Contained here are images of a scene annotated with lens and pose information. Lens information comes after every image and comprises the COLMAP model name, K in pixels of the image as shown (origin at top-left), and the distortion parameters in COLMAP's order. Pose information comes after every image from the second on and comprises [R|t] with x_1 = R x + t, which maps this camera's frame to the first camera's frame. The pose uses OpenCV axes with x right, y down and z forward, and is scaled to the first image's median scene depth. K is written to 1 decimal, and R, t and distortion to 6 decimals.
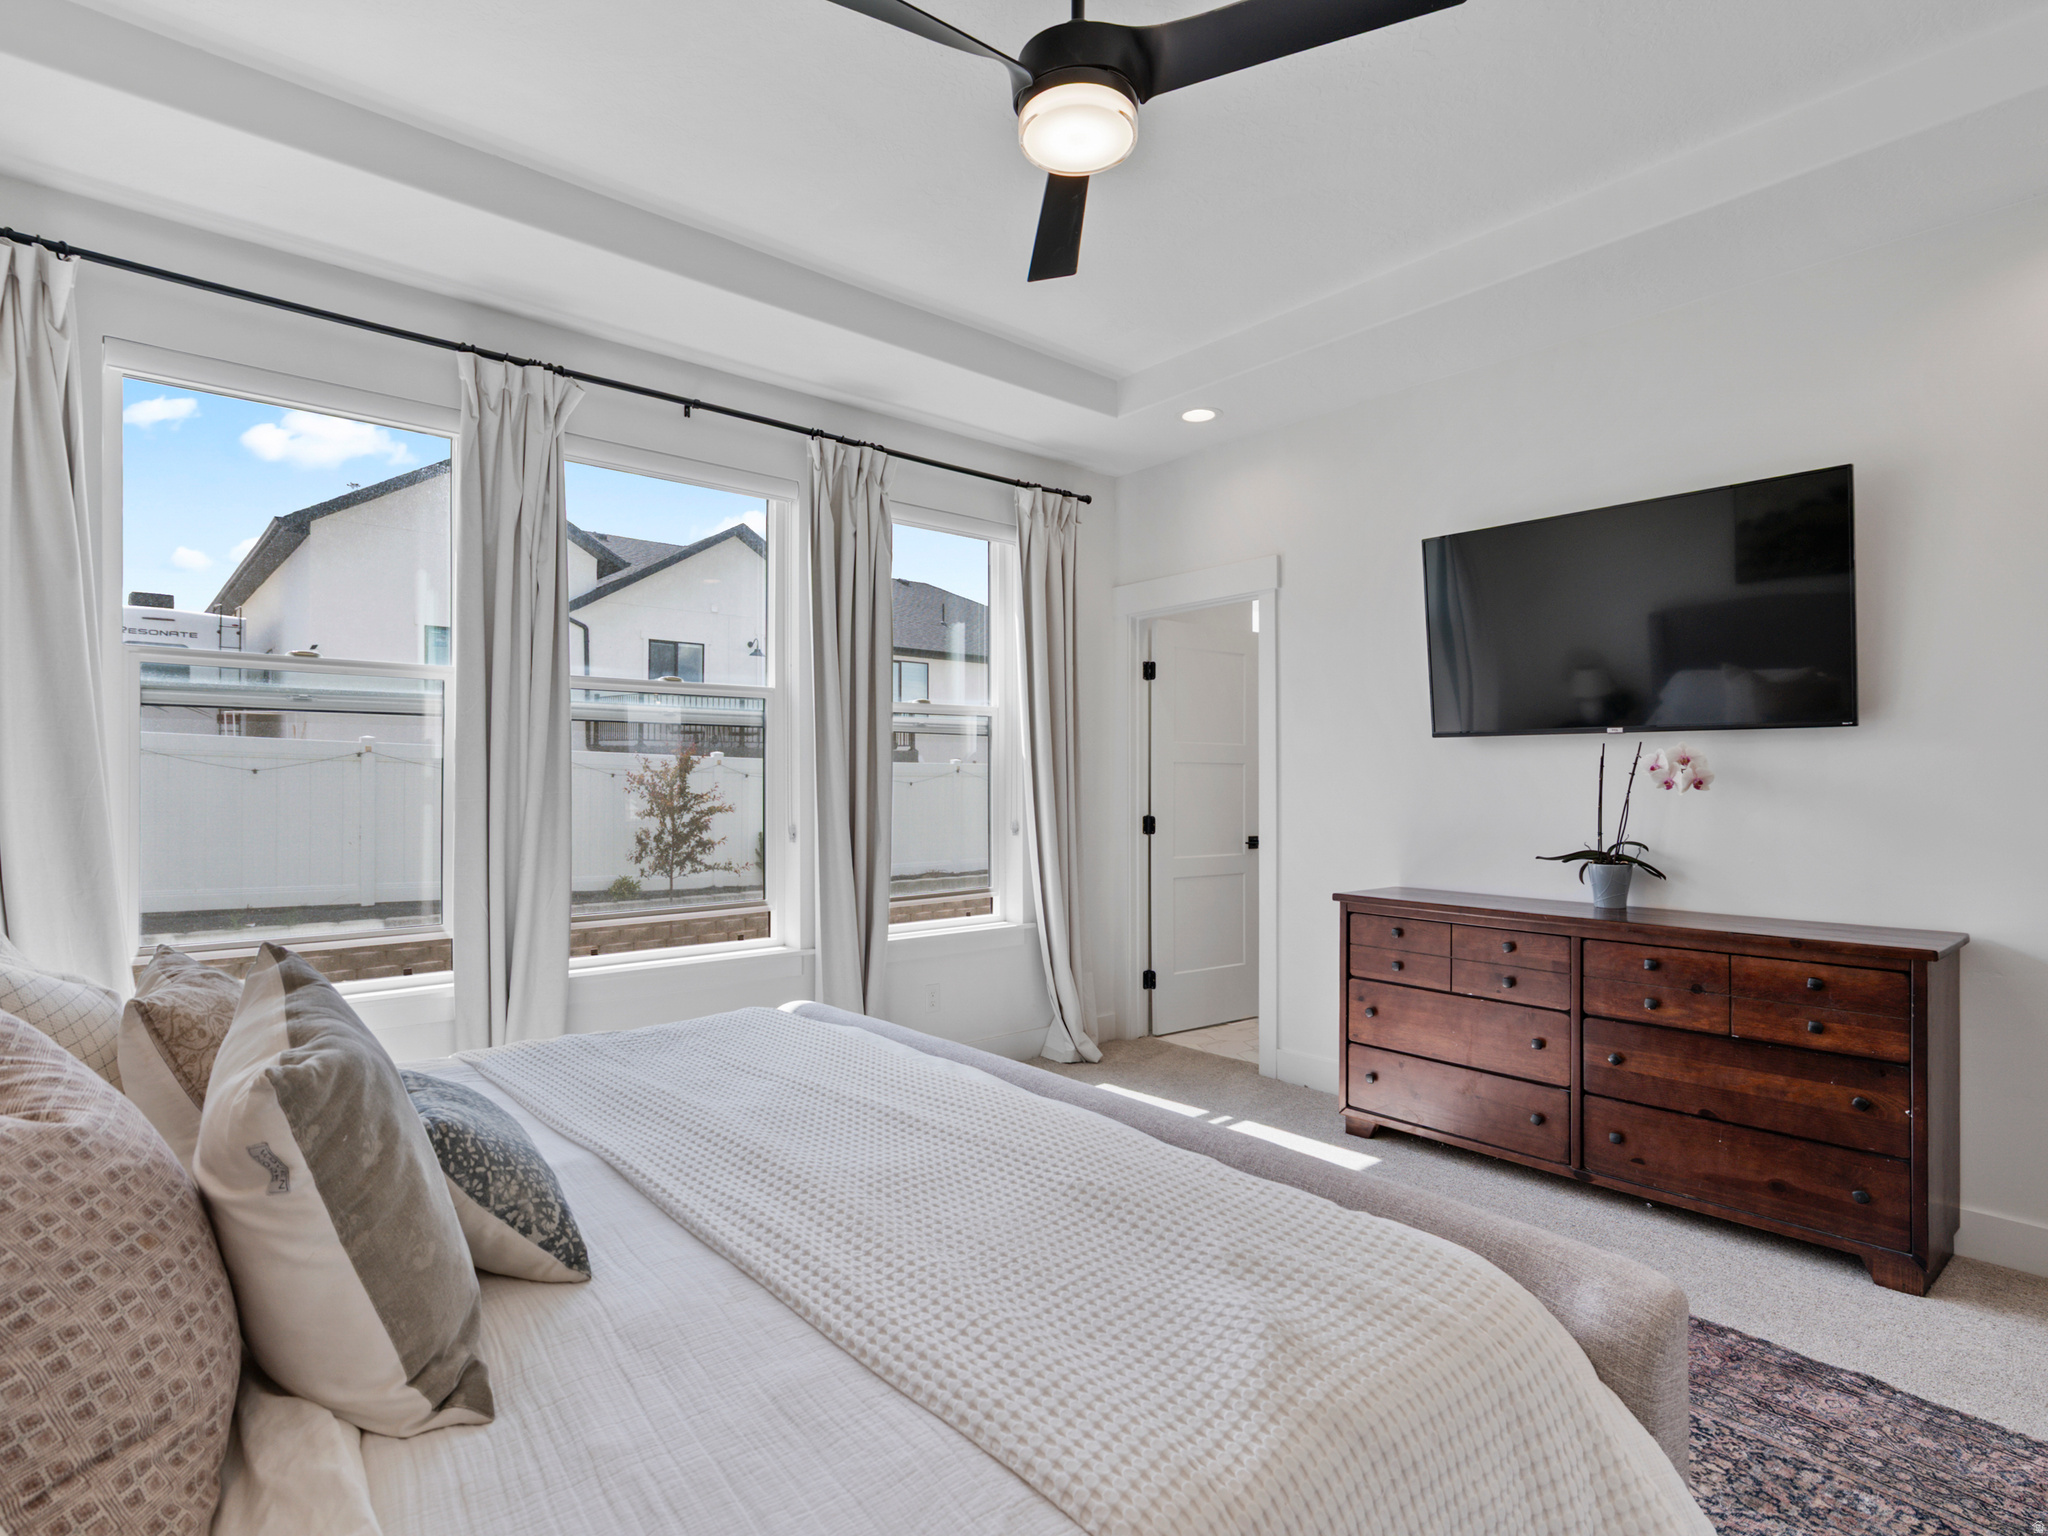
lens RADIAL K [[1055.4, 0, 1024.0], [0, 1055.4, 768.0], [0, 0, 1]] dist [-0.004680, -0.000439]
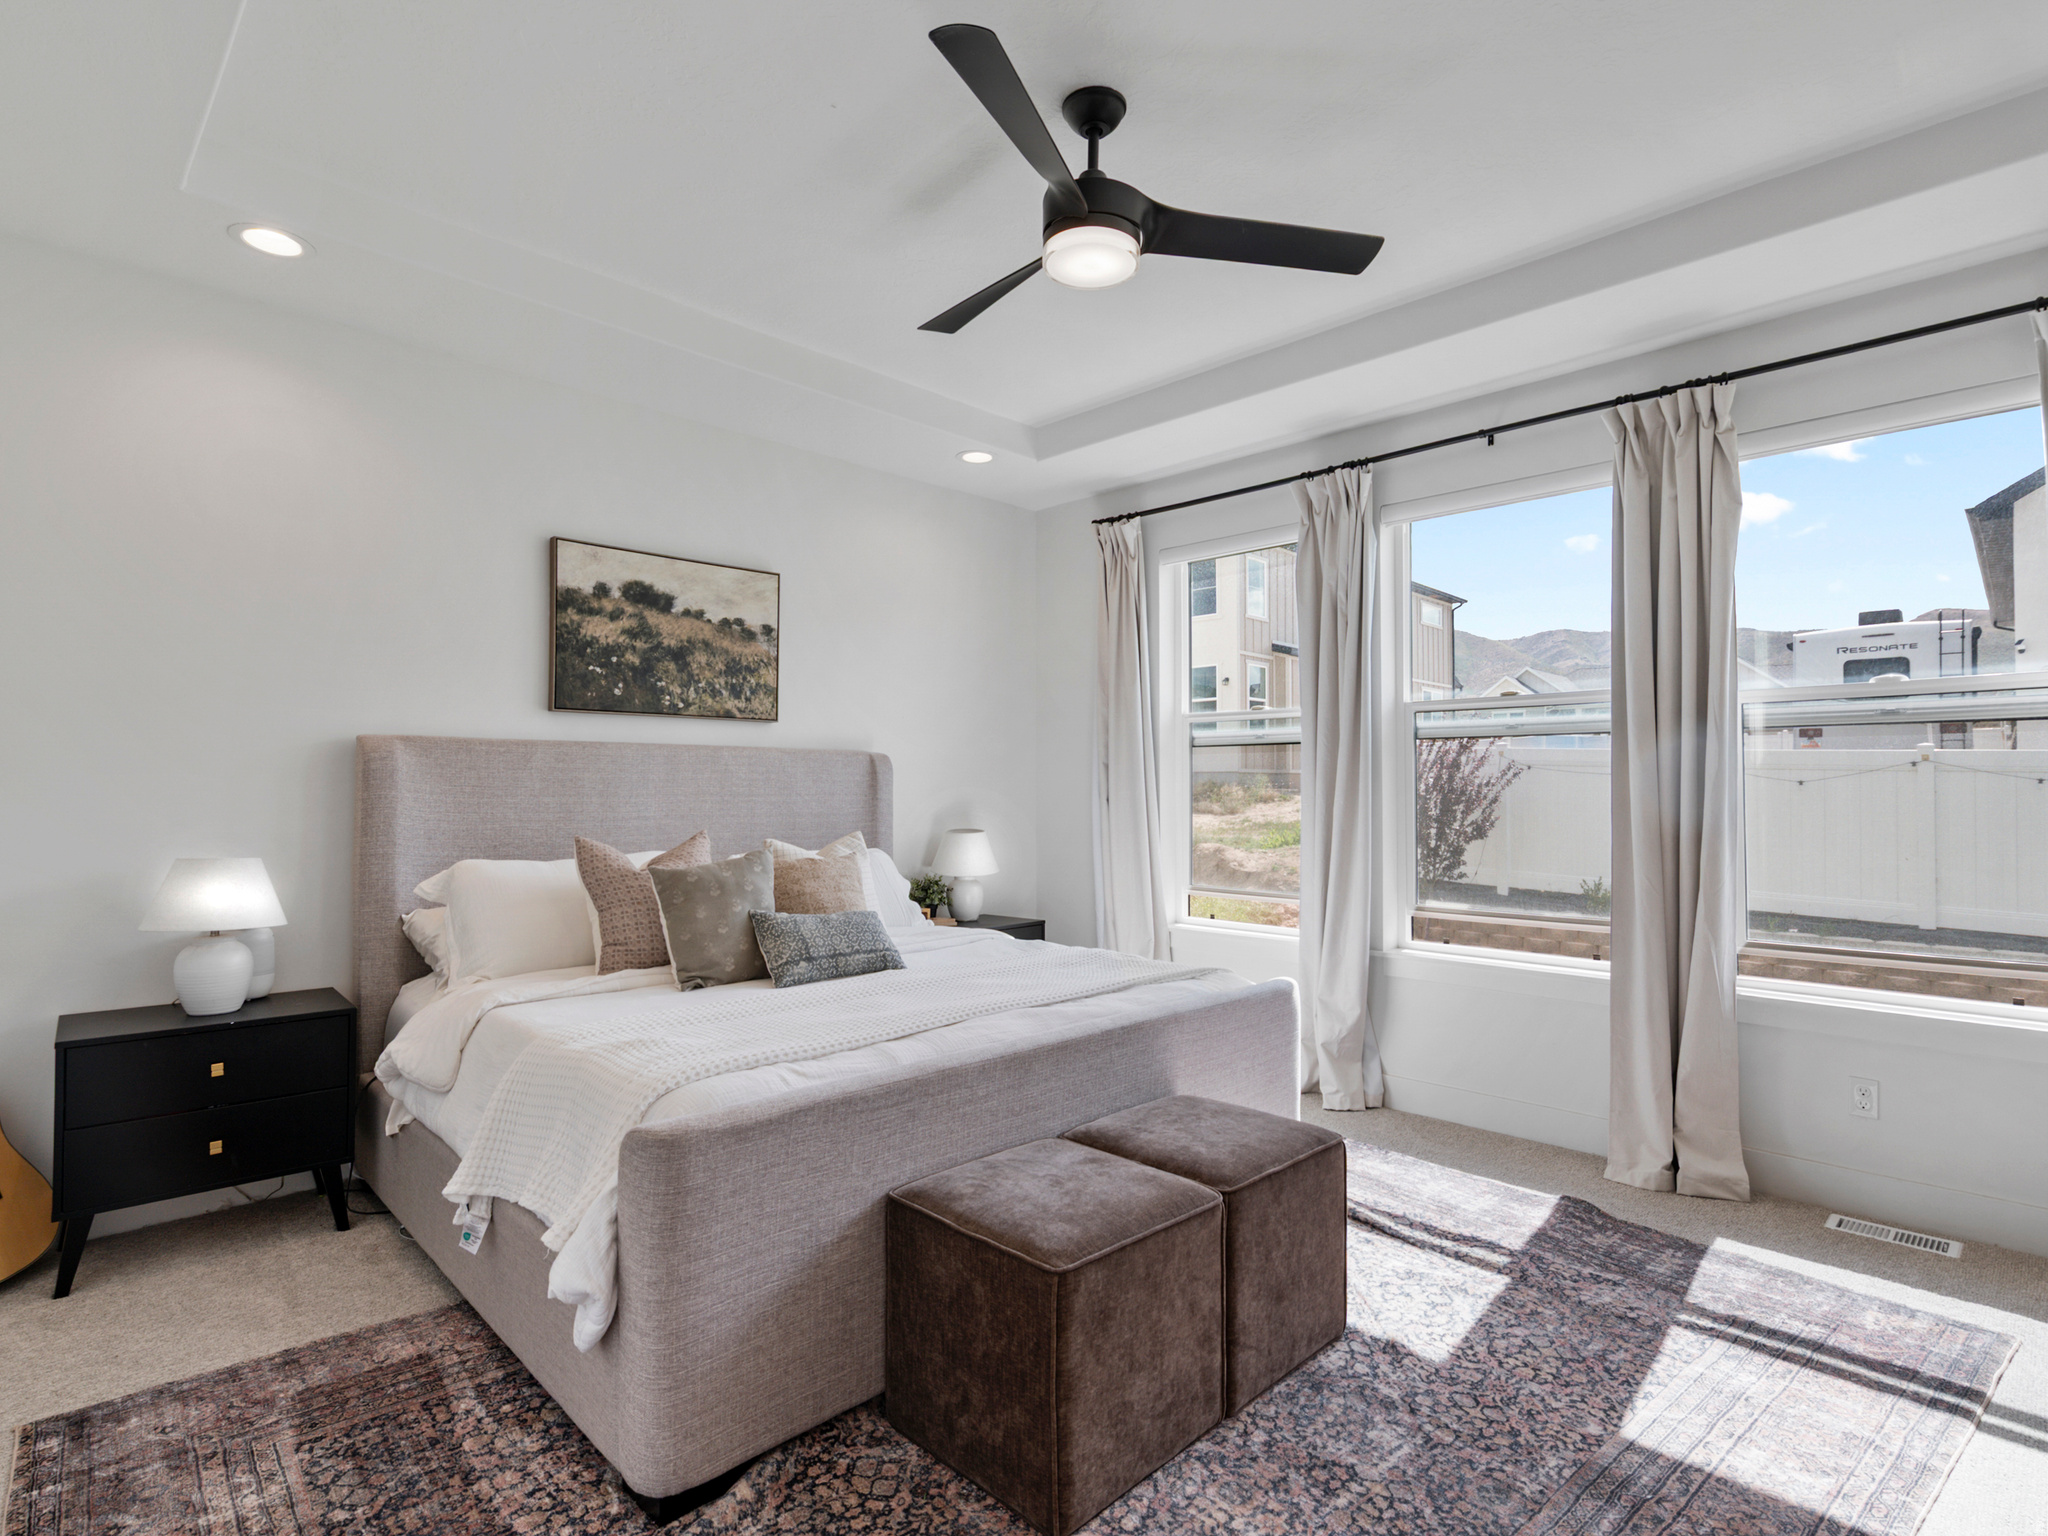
lens RADIAL K [[1055.4, 0, 1024.0], [0, 1055.4, 768.0], [0, 0, 1]] dist [-0.004680, -0.000439]
pose [[0.055041, -0.020613, -0.998271, 0.624665], [0.009138, 0.999755, -0.020140, 0.005576], [0.998442, -0.008014, 0.055216, 0.422791]]
